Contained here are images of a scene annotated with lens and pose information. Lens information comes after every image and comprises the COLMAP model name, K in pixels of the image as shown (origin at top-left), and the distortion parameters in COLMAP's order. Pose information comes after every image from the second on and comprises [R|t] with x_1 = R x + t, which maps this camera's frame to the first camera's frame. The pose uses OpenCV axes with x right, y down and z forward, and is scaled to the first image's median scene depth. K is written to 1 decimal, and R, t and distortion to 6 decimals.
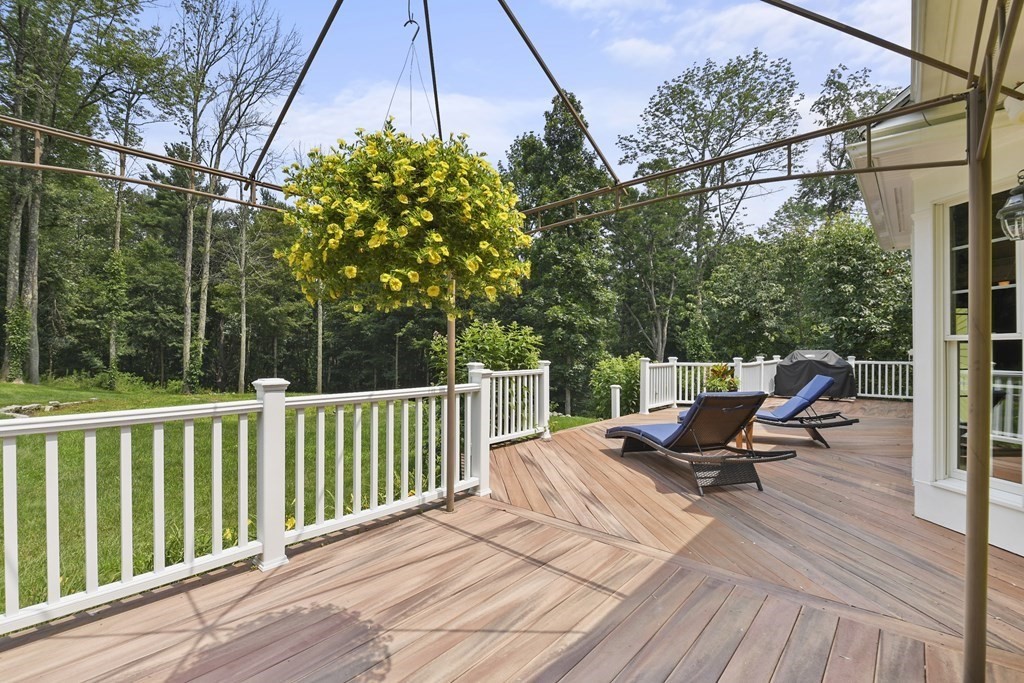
lens RADIAL K [[453.9, 0, 517.2], [0, 453.9, 347.9], [0, 0, 1]] dist [0.008586, -0.000056]
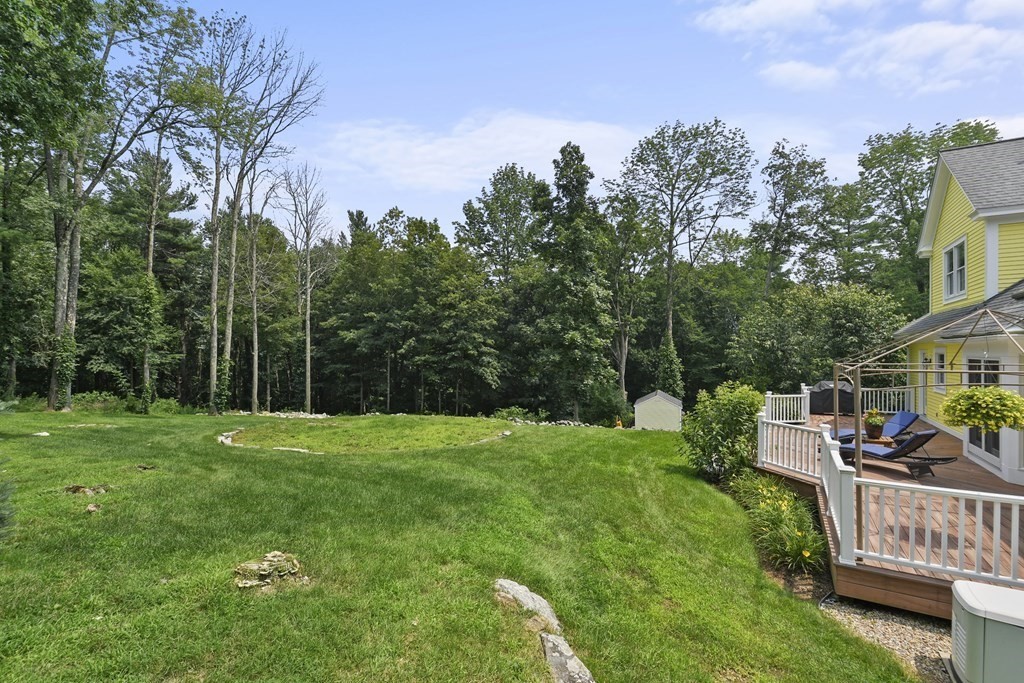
lens RADIAL K [[453.9, 0, 506.8], [0, 453.9, 345.6], [0, 0, 1]] dist [0.008586, -0.000056]
pose [[0.986702, -0.002054, 0.162528, -0.242322], [0.003797, 0.999939, -0.010416, -0.038390], [-0.162497, 0.010894, 0.986649, -0.106781]]
